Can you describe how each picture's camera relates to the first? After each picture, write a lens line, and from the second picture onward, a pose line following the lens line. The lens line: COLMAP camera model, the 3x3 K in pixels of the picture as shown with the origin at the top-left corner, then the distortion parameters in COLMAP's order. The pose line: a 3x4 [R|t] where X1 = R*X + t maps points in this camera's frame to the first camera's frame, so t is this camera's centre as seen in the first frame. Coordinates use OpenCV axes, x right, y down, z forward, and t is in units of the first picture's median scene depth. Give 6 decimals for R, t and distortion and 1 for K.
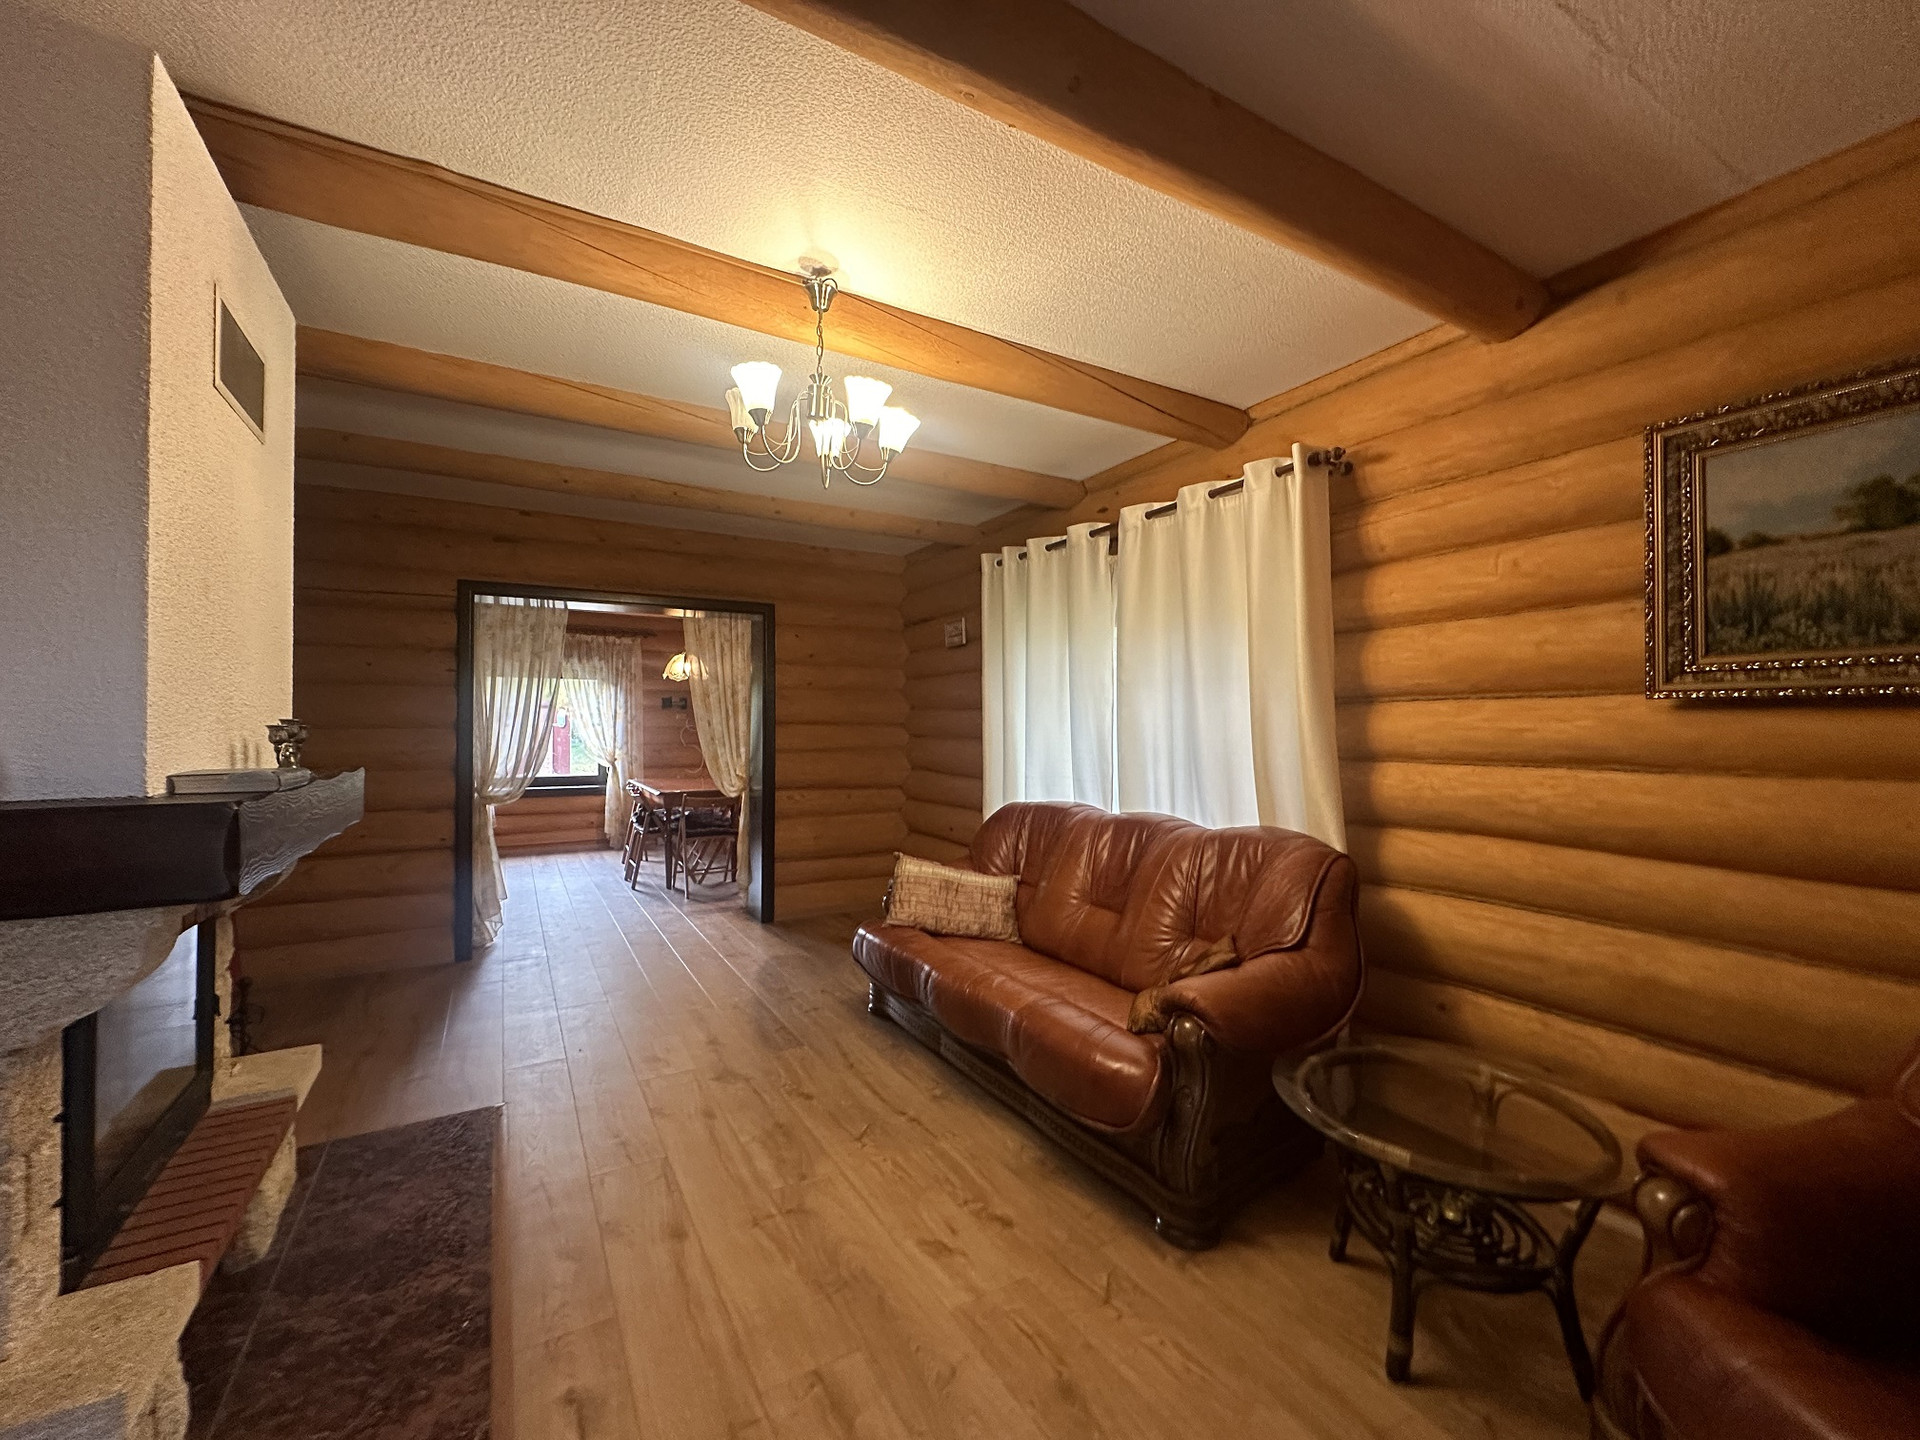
lens RADIAL K [[766.2, 0, 958.3], [0, 766.2, 719.4], [0, 0, 1]] dist [-0.001815, 0.000484]
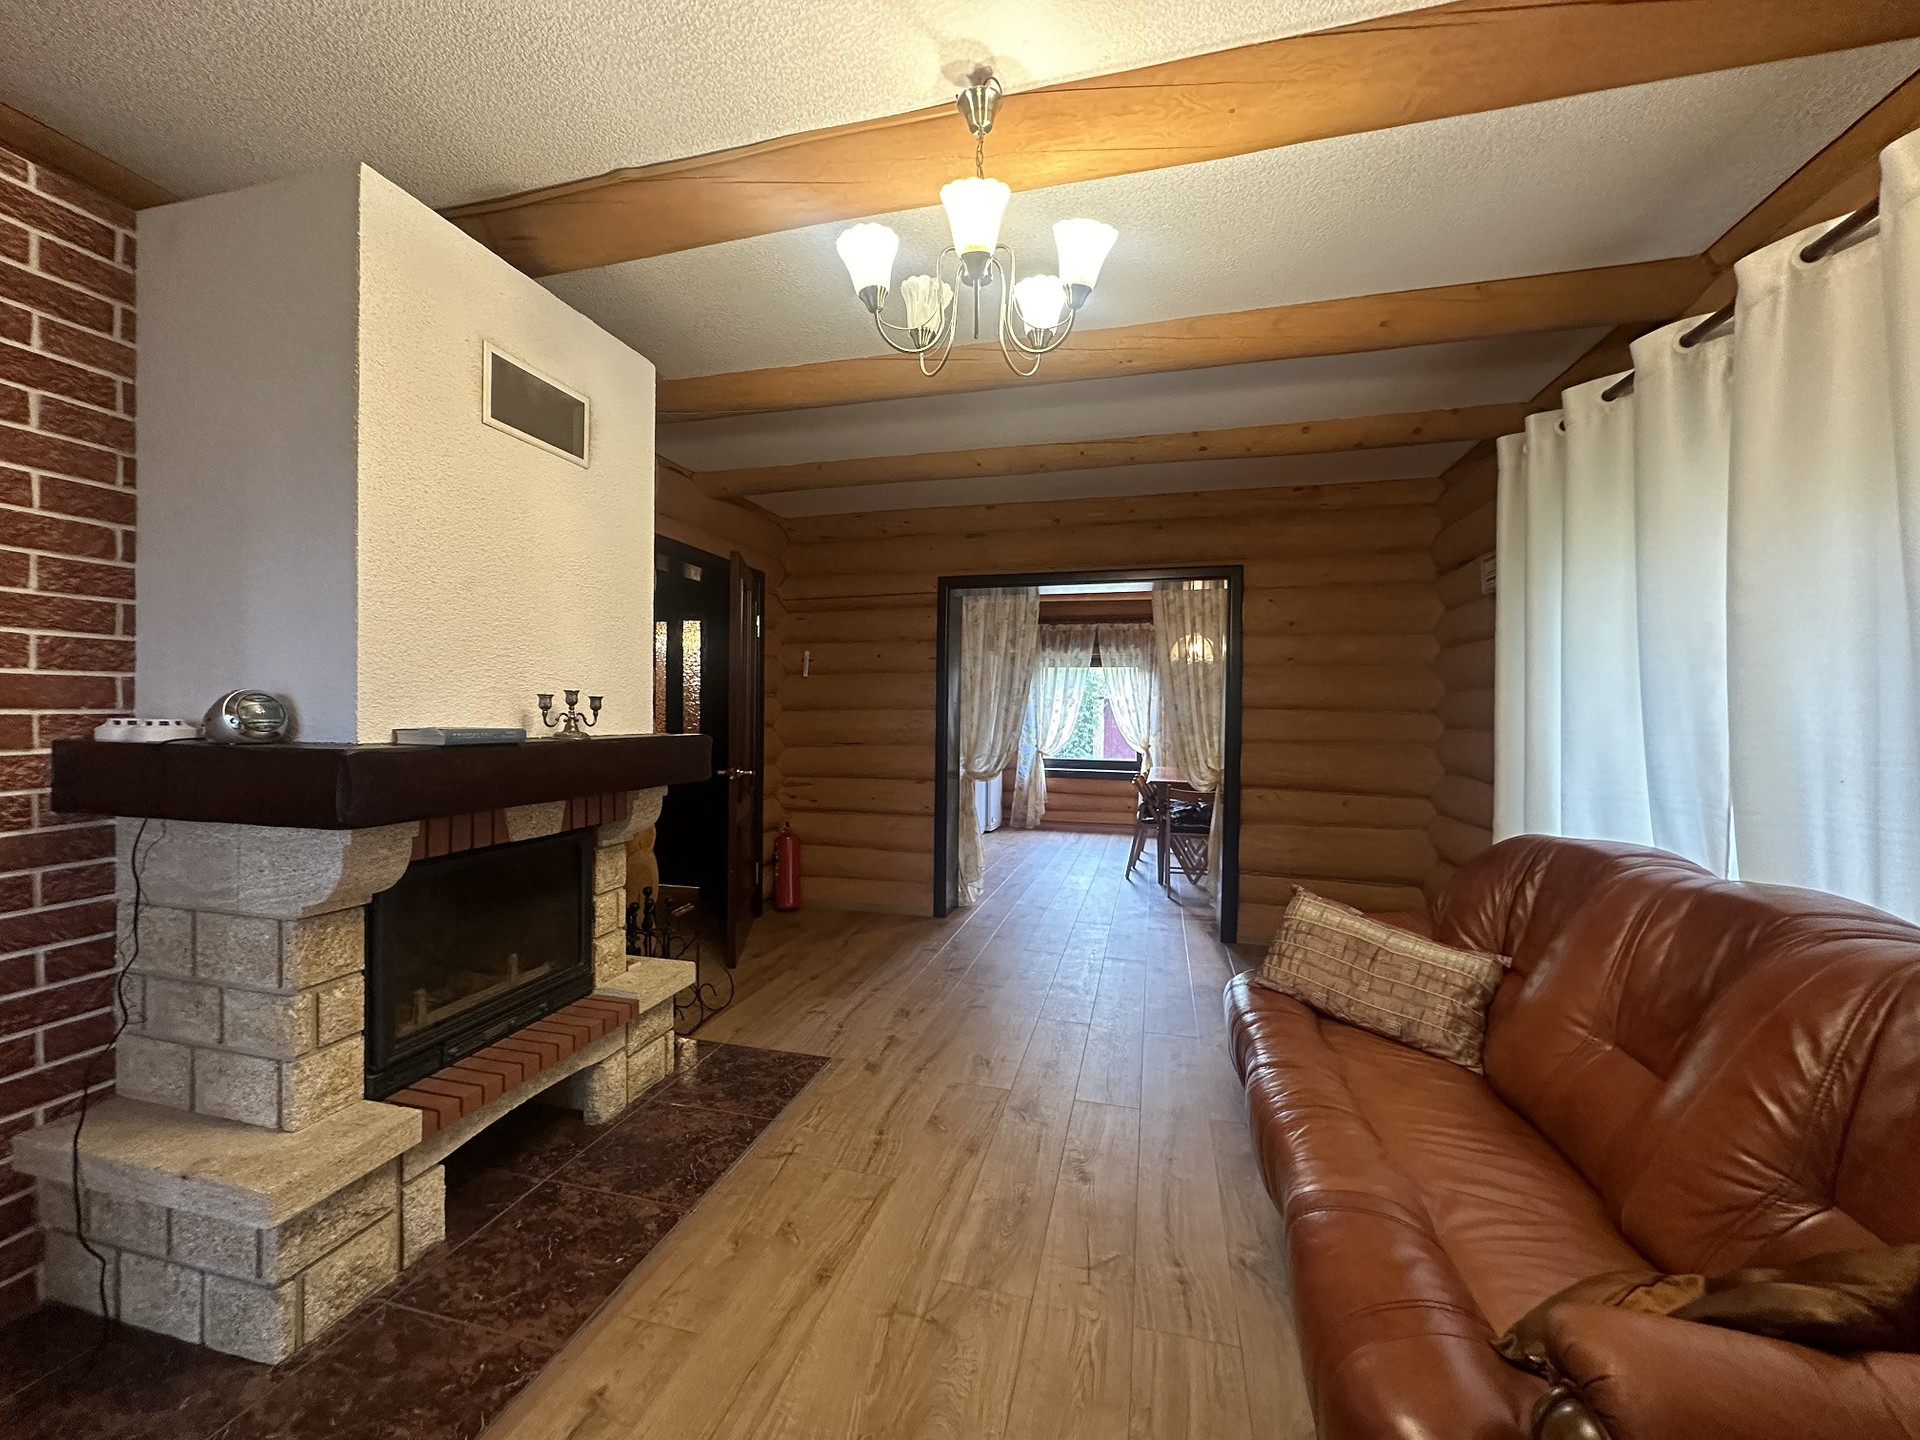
lens RADIAL K [[766.2, 0, 958.3], [0, 766.2, 719.4], [0, 0, 1]] dist [-0.001815, 0.000484]
pose [[0.704037, 0.013566, -0.710034, 0.208840], [-0.005946, 0.999895, 0.013208, 0.013250], [0.710139, -0.005077, 0.704044, 0.290310]]
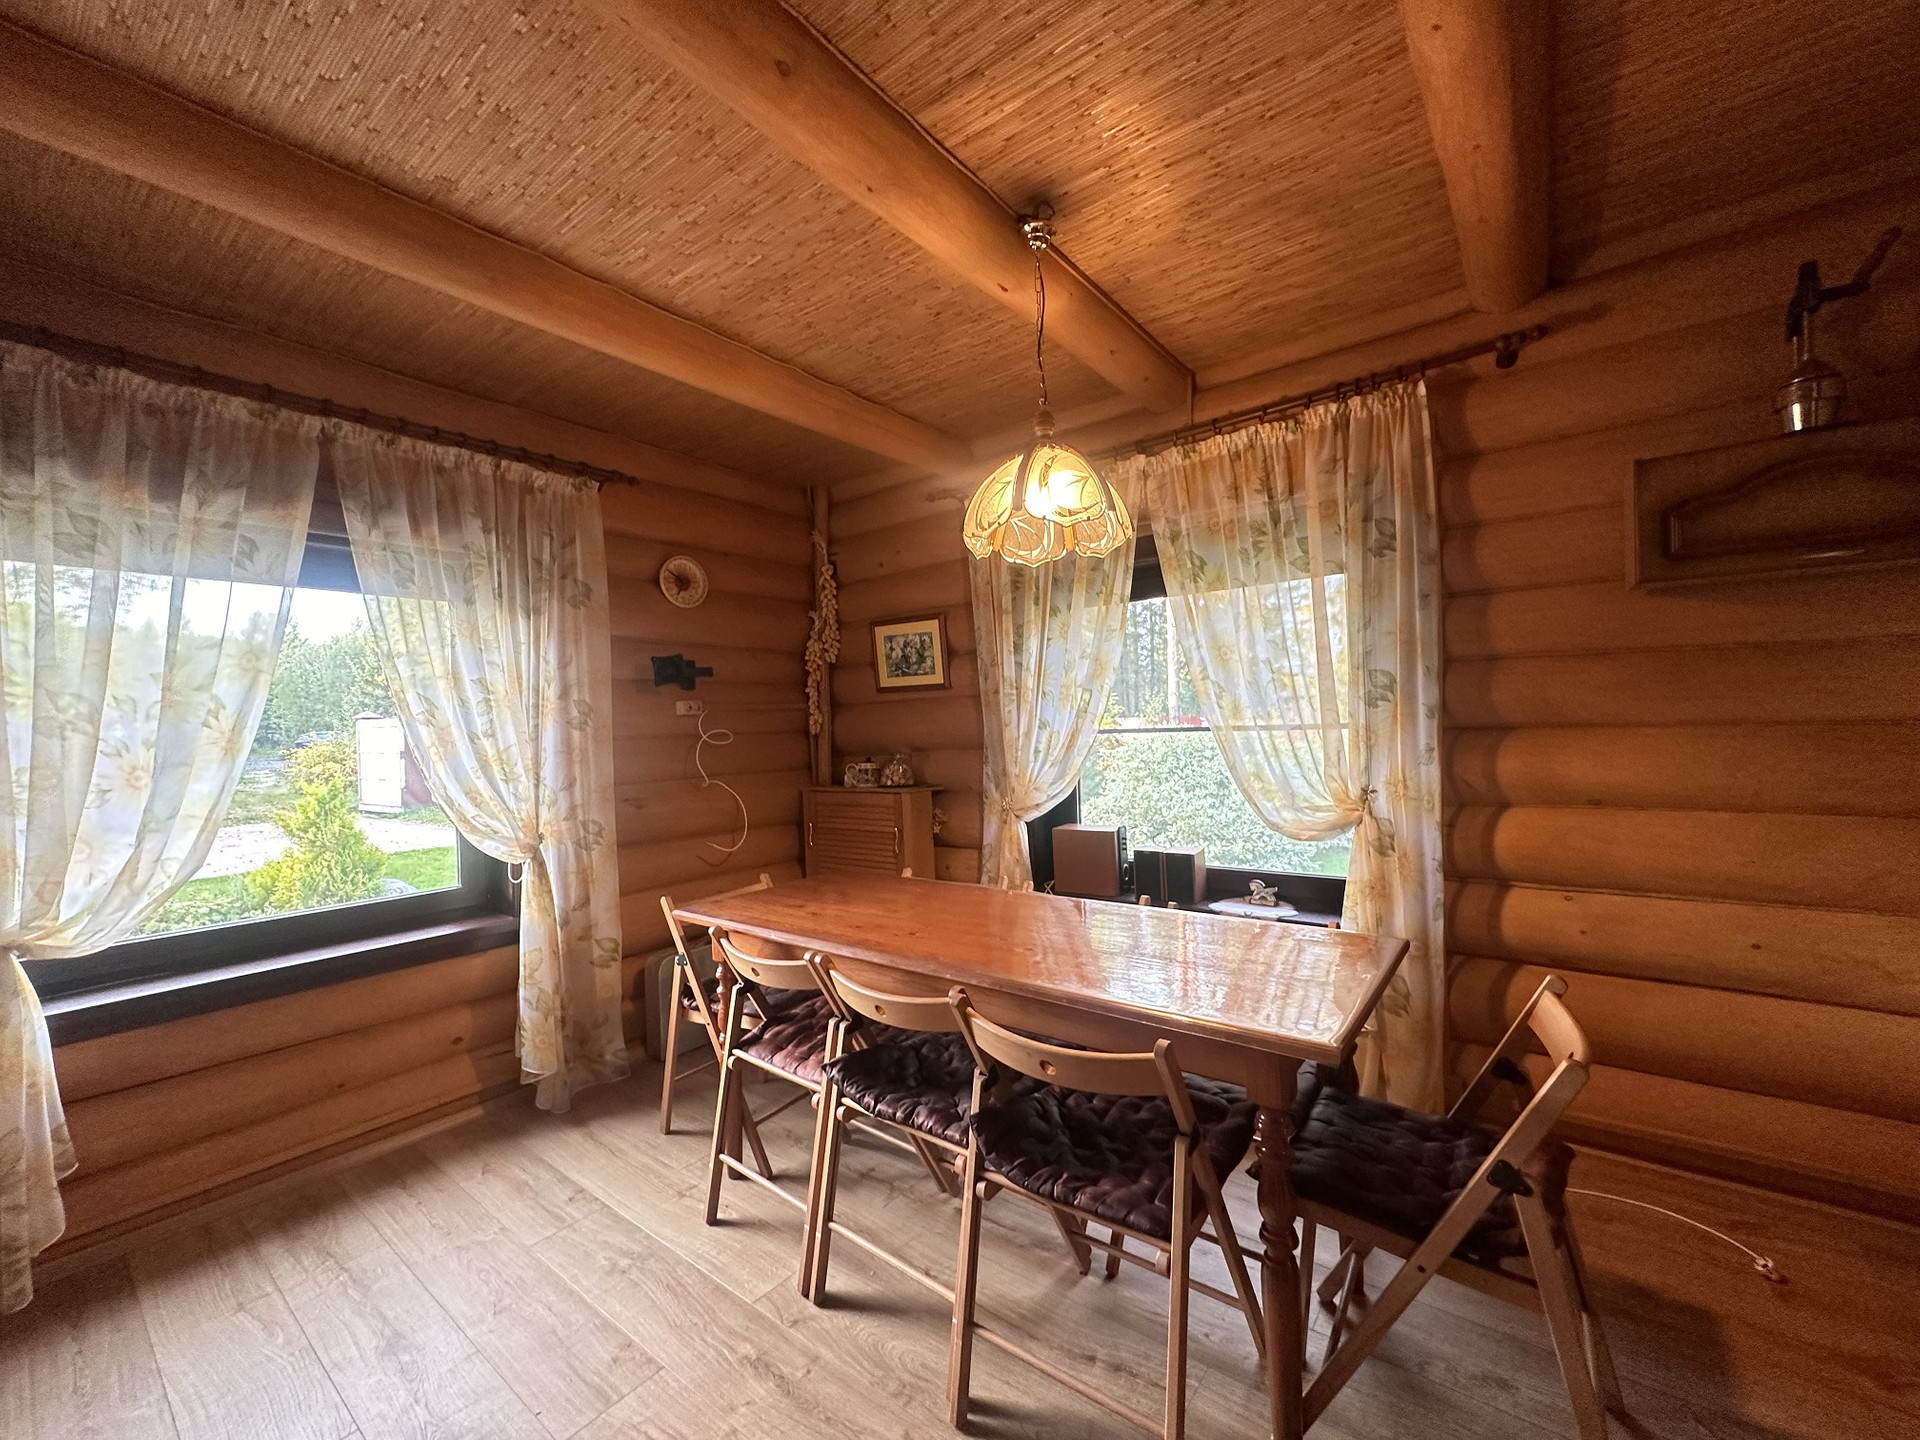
lens RADIAL K [[766.2, 0, 958.3], [0, 766.2, 719.4], [0, 0, 1]] dist [-0.001815, 0.000484]
pose [[0.926432, -0.028398, 0.375391, -0.978347], [0.029599, 0.999559, 0.002567, 0.013819], [-0.375298, 0.008733, 0.926863, 1.517555]]
